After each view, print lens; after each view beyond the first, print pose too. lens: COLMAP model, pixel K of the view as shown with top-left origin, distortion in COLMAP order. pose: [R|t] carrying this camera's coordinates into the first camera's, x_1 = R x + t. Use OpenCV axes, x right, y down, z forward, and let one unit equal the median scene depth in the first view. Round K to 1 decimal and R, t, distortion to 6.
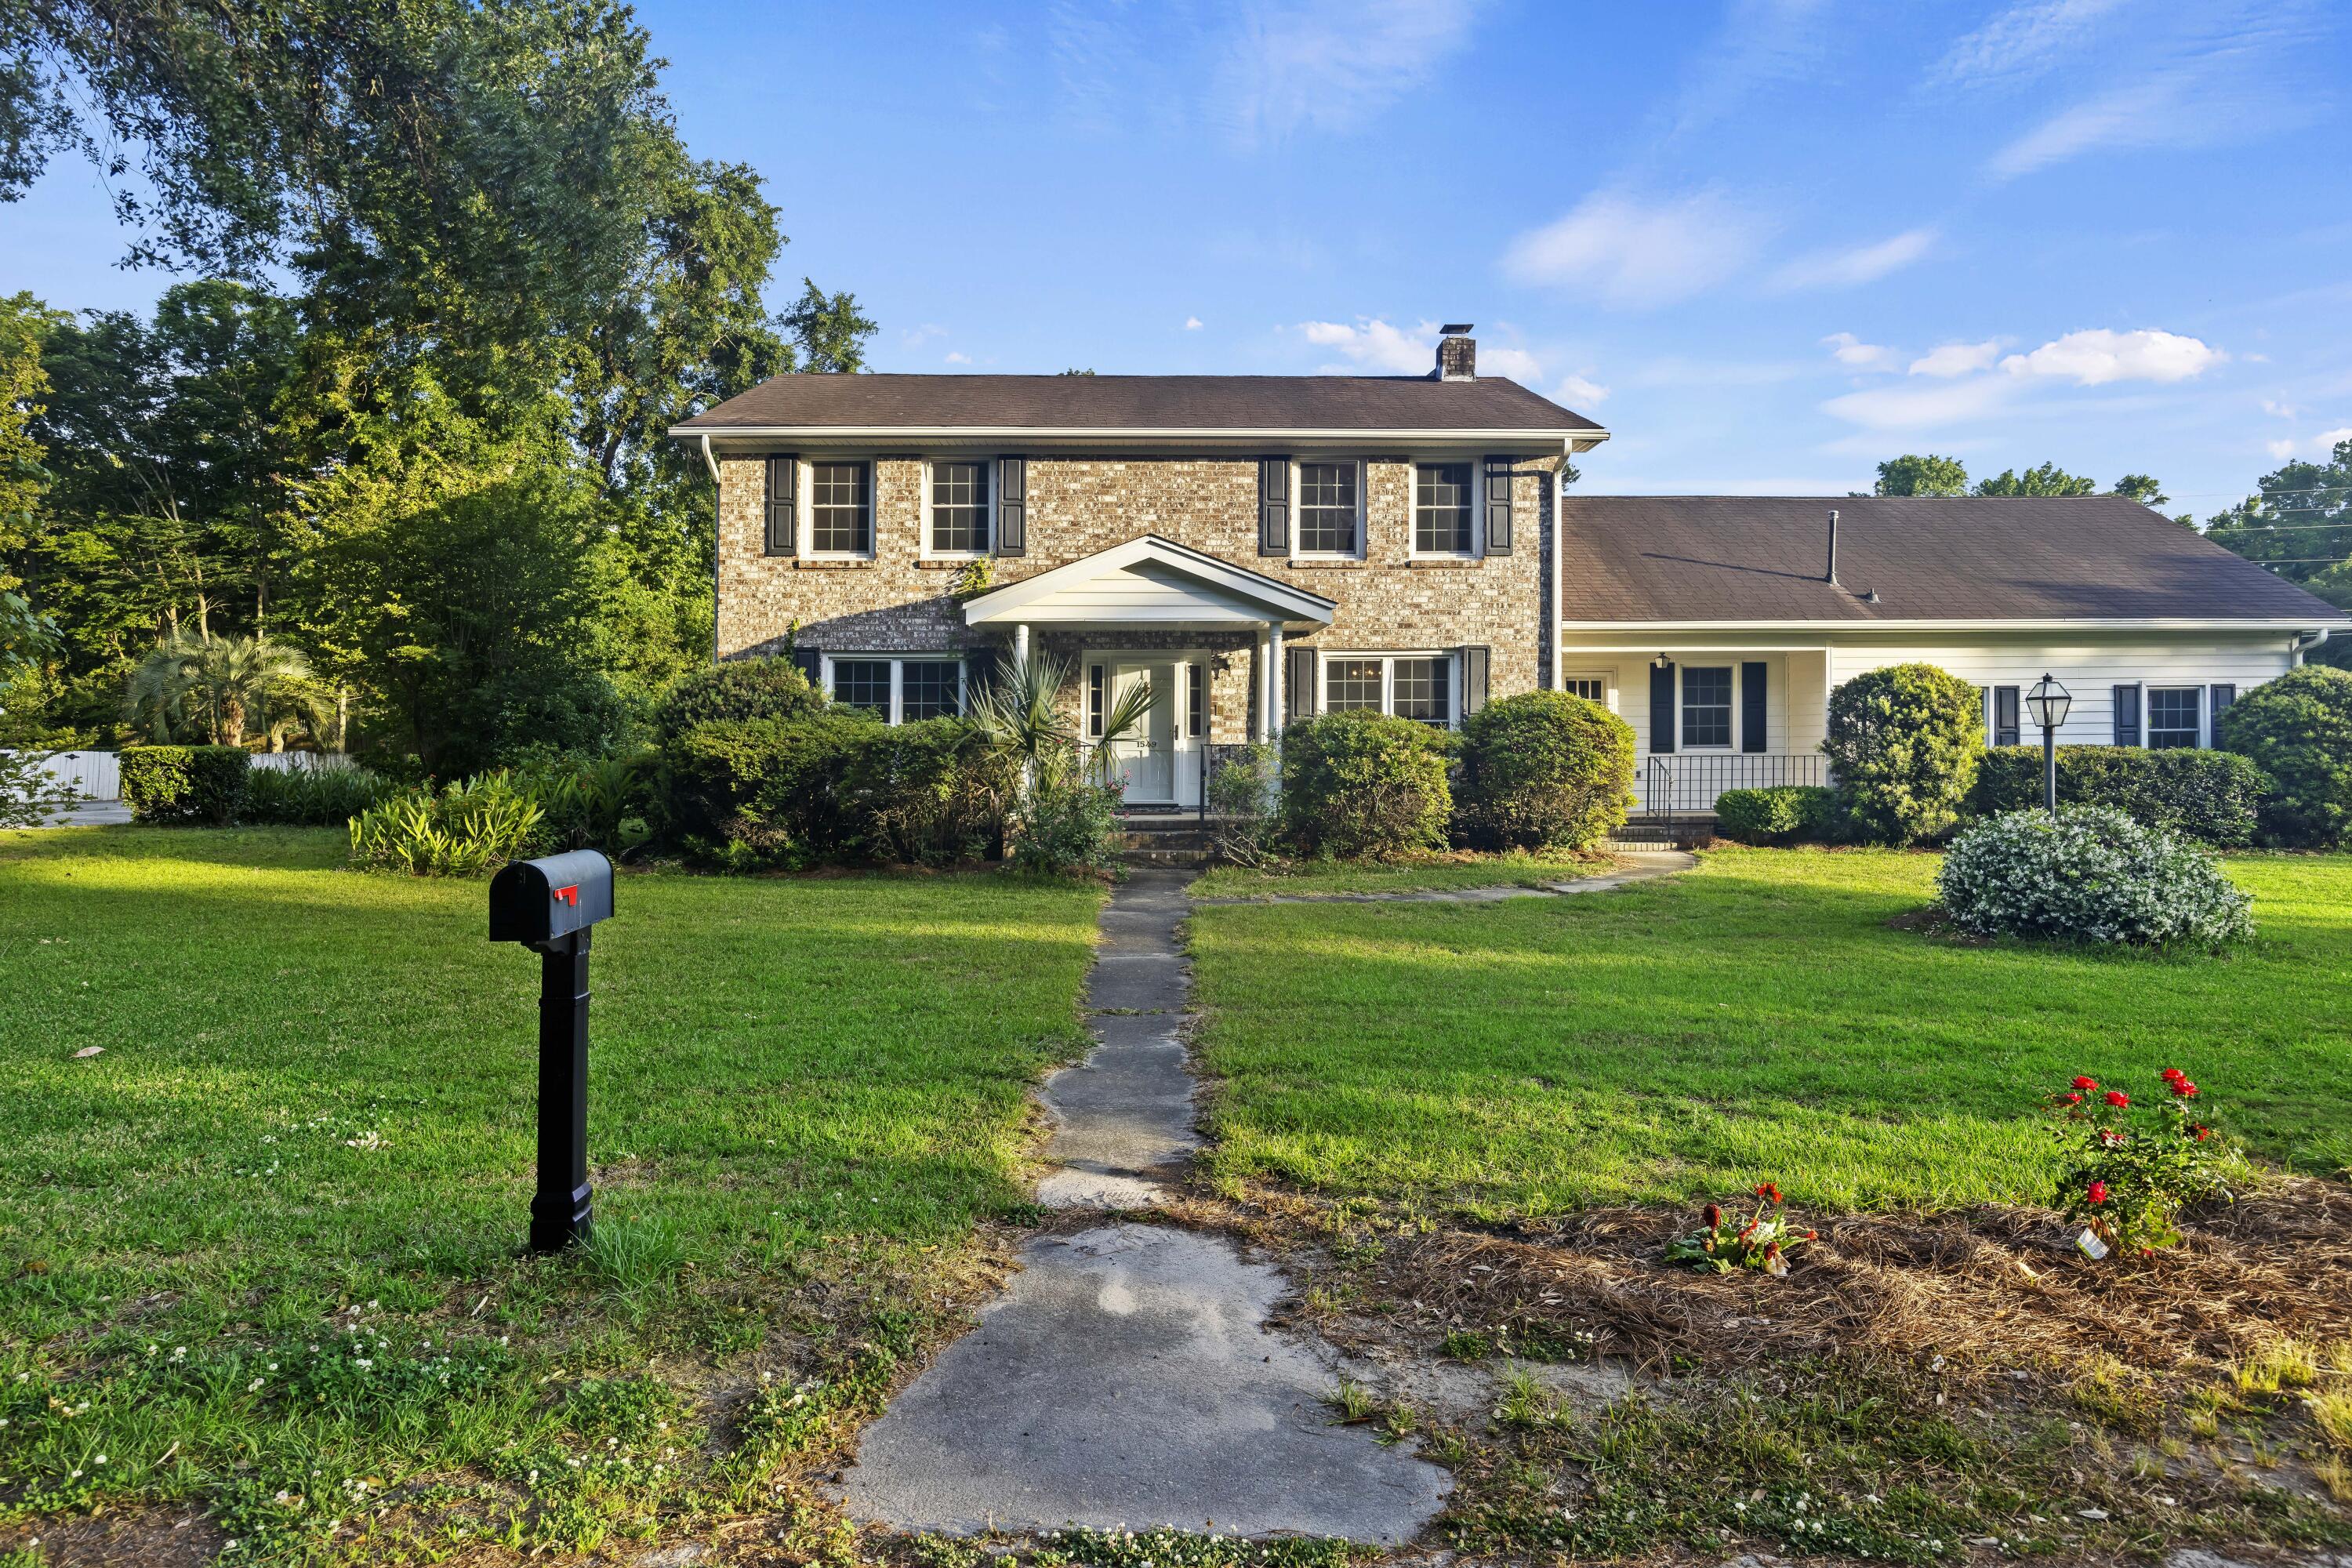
lens RADIAL K [[1216.3, 0, 1177.5], [0, 1216.3, 781.2], [0, 0, 1]] dist [0.001029, 0.001023]
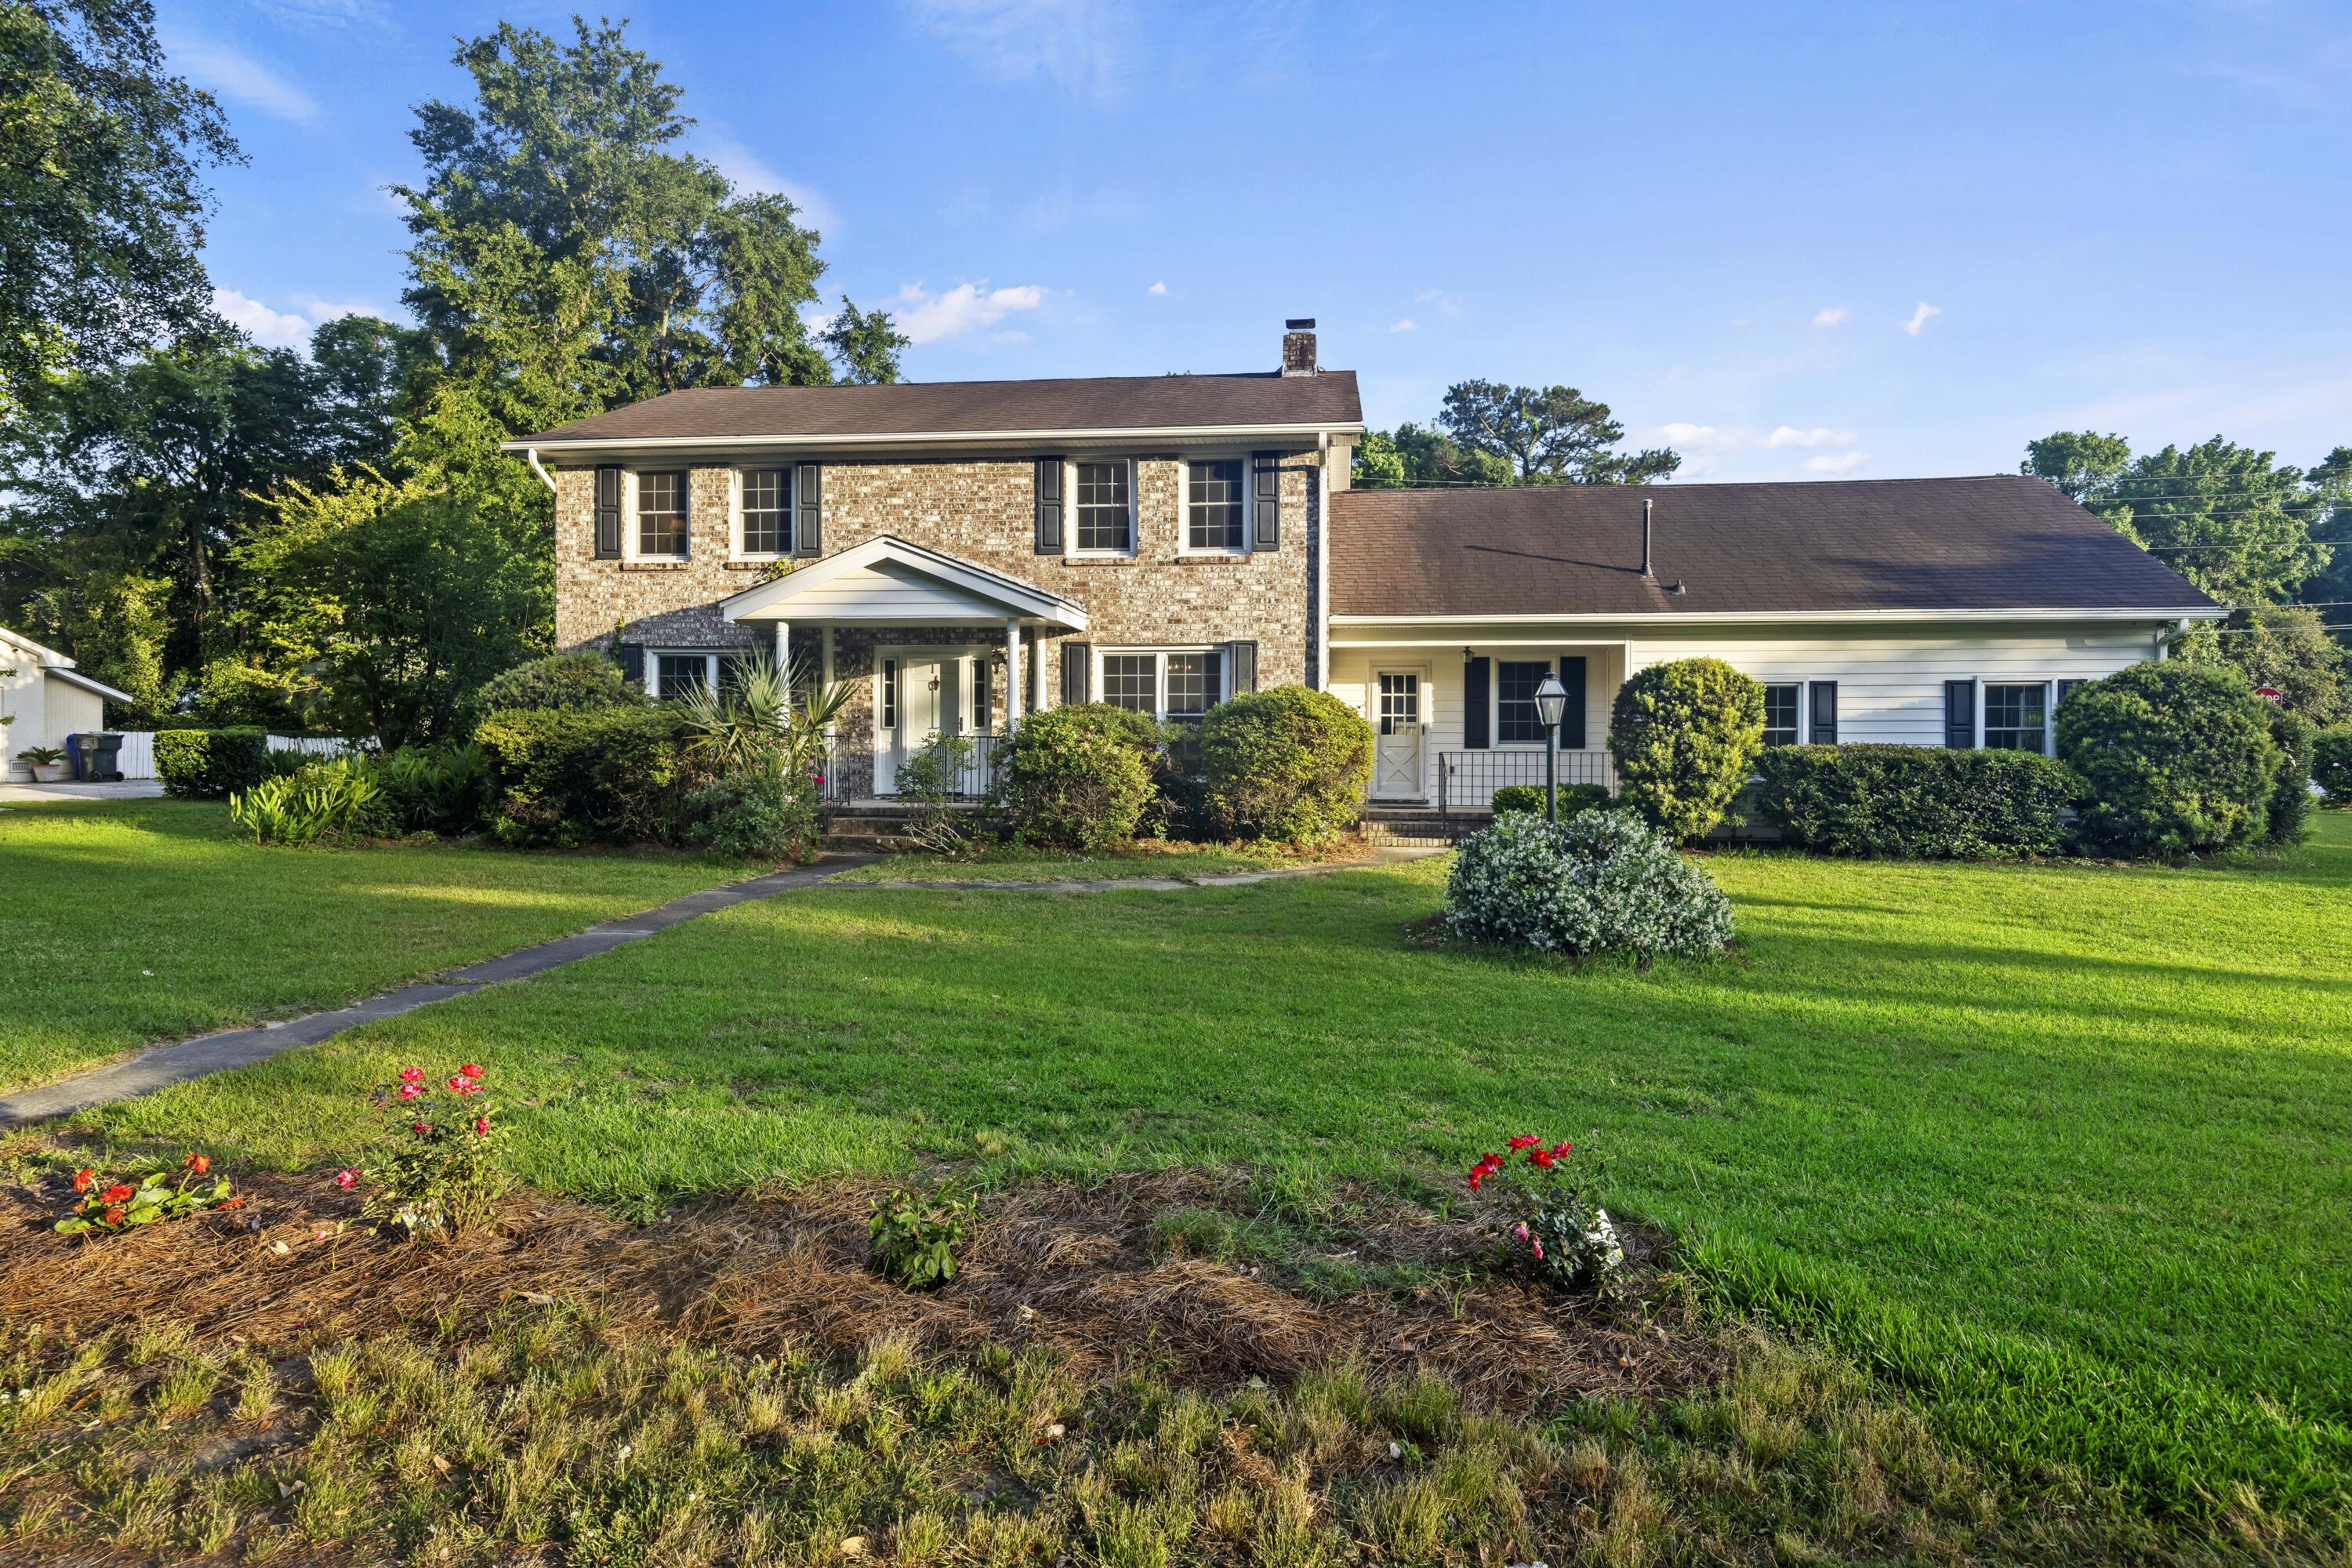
lens RADIAL K [[1172.5, 0, 1198.0], [0, 1172.5, 786.0], [0, 0, 1]] dist [0.014198, 0.000131]
pose [[0.990258, 0.014644, -0.138472, 0.344847], [-0.012781, 0.999816, 0.014334, -0.003701], [0.138656, -0.012425, 0.990263, 0.026801]]
